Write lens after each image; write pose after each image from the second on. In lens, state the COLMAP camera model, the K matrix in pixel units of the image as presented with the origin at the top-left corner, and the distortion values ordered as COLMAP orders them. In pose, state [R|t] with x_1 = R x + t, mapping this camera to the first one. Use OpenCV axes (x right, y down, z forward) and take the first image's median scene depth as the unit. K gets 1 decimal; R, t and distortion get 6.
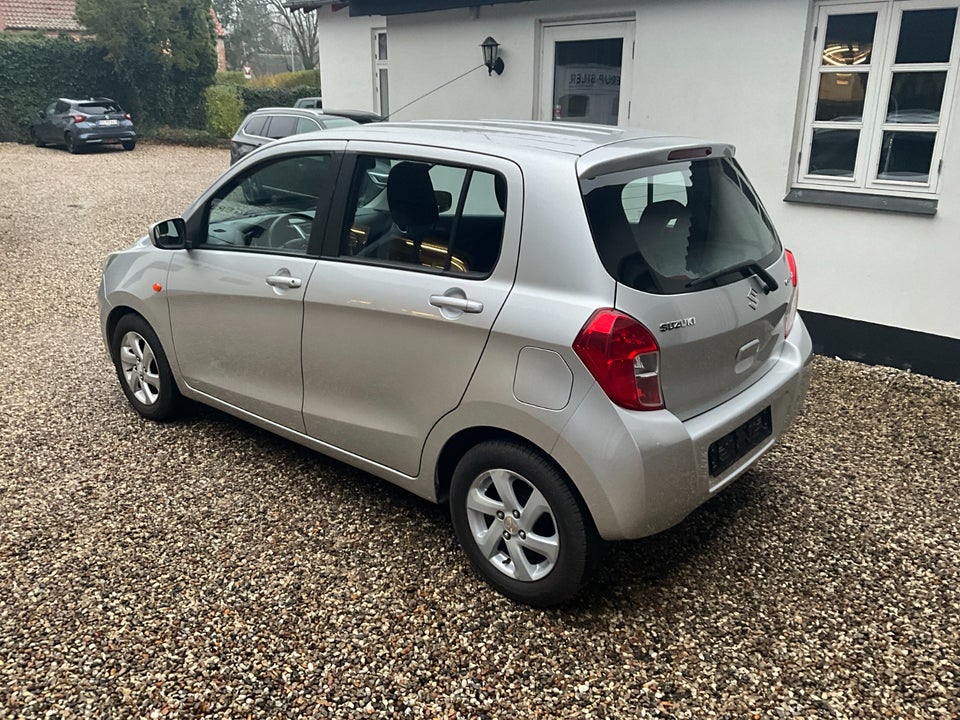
lens RADIAL K [[788.7, 0, 469.1], [0, 788.7, 354.3], [0, 0, 1]] dist [-0.007725, 0.015824]
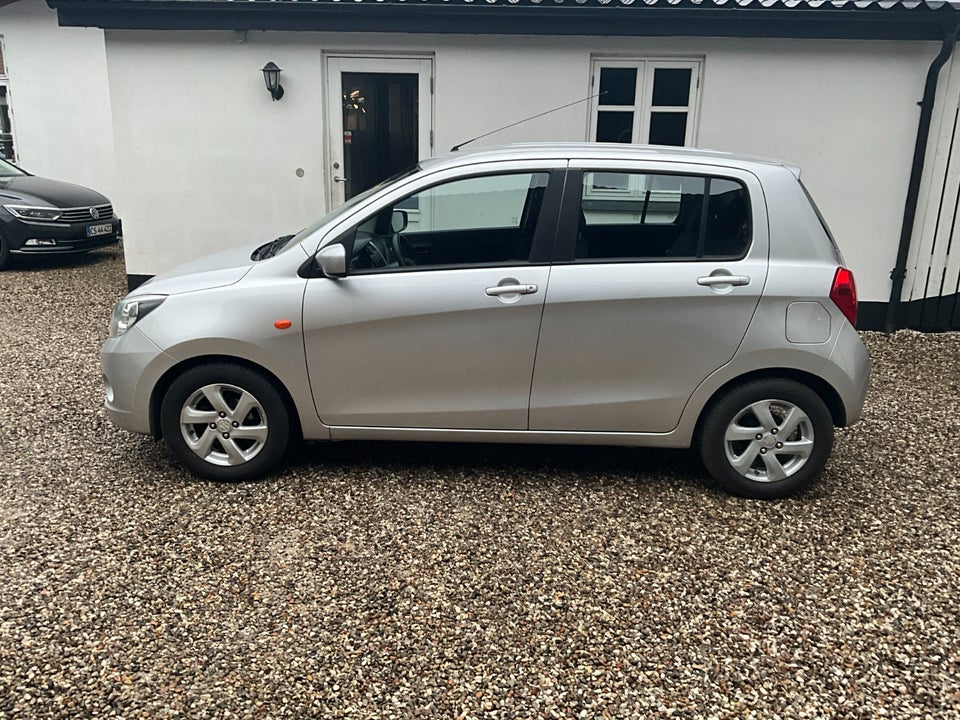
lens RADIAL K [[788.7, 0, 477.6], [0, 788.7, 363.7], [0, 0, 1]] dist [-0.007725, 0.015824]
pose [[0.783923, -0.162612, 0.599184, -0.981462], [0.177446, 0.983516, 0.034760, -0.040675], [-0.594960, 0.079074, 0.799856, 0.186220]]
